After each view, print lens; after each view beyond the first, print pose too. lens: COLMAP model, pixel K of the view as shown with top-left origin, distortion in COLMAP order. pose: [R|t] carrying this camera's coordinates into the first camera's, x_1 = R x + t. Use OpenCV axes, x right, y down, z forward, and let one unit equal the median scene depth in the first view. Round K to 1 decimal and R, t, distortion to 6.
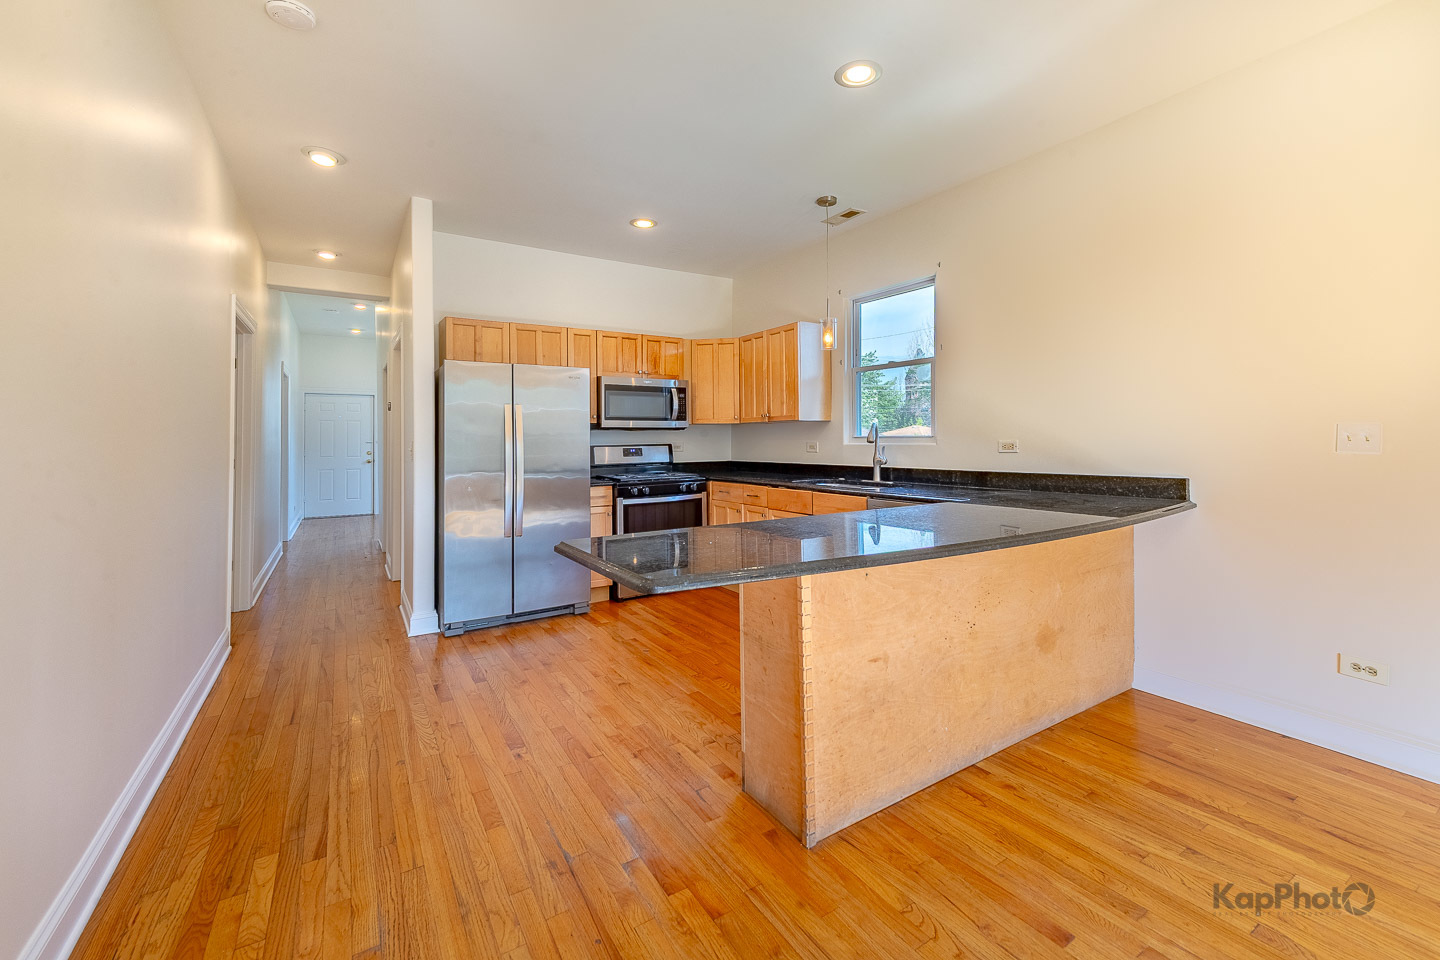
lens RADIAL K [[562.8, 0, 710.9], [0, 562.8, 434.5], [0, 0, 1]] dist [0.002642, -0.000066]
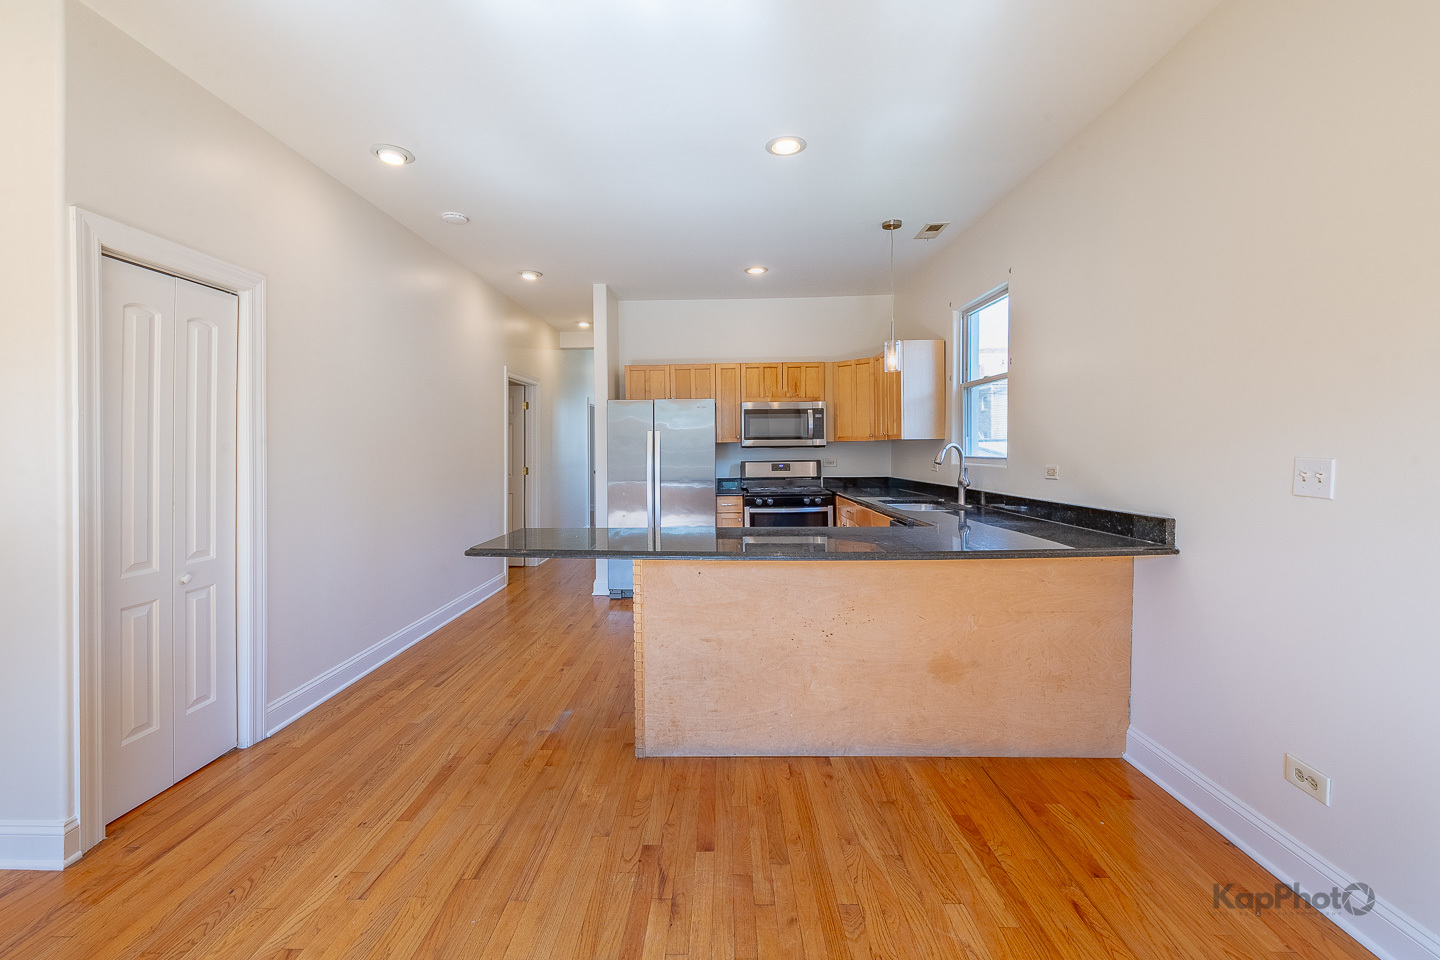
lens RADIAL K [[587.2, 0, 745.2], [0, 587.2, 449.9], [0, 0, 1]] dist [0.002649, 0.000182]
pose [[0.846831, 0.003316, -0.531852, 0.579892], [0.006595, 0.999838, 0.016736, -0.031292], [0.531821, -0.017681, 0.846672, -0.047046]]
